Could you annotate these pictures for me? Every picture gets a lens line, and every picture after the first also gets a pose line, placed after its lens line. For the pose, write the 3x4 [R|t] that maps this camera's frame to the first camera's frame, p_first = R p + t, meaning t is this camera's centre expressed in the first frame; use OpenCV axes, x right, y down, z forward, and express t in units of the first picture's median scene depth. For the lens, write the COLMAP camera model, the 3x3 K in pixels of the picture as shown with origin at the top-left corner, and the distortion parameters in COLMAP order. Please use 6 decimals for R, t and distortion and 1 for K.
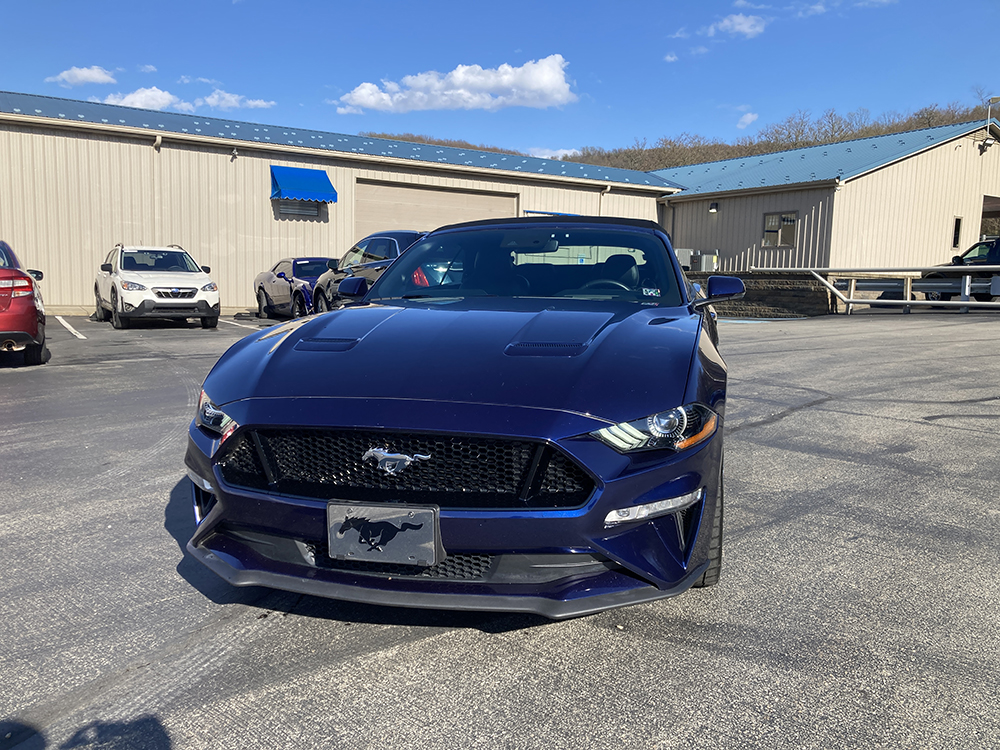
lens RADIAL K [[823.6, 0, 492.5], [0, 823.6, 375.5], [0, 0, 1]] dist [-0.002112, 0.038295]
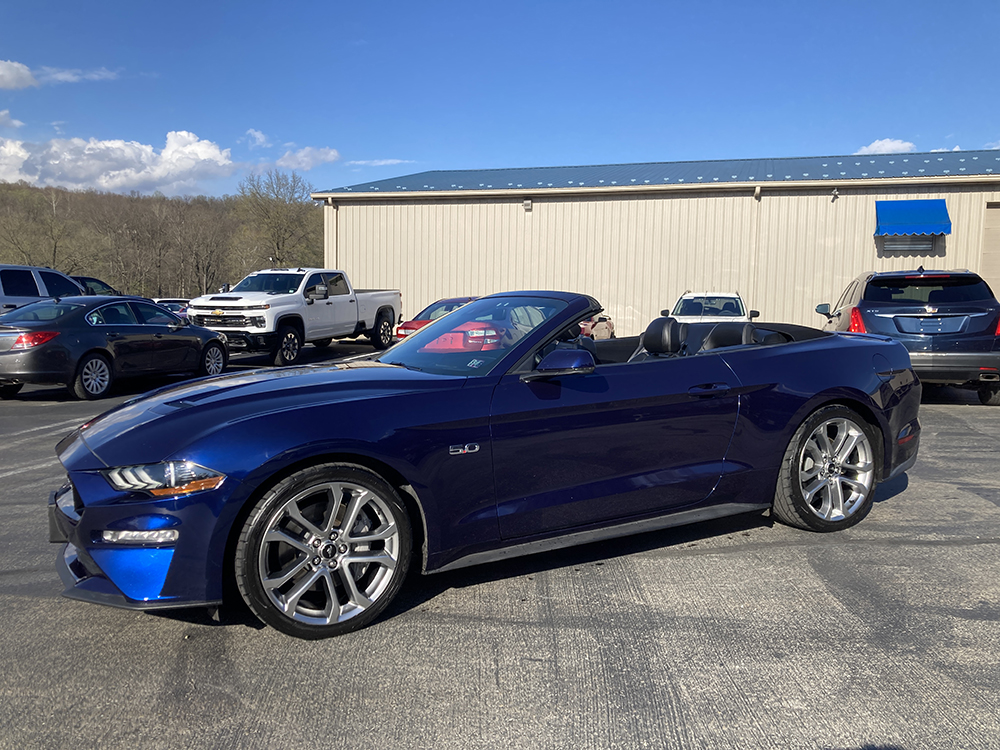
lens RADIAL K [[823.6, 0, 492.5], [0, 823.6, 375.5], [0, 0, 1]] dist [-0.002112, 0.038295]
pose [[0.654451, 0.051089, -0.754376, 0.179262], [-0.083361, 0.996508, -0.004832, -0.015403], [0.751495, 0.066047, 0.656425, 0.066336]]
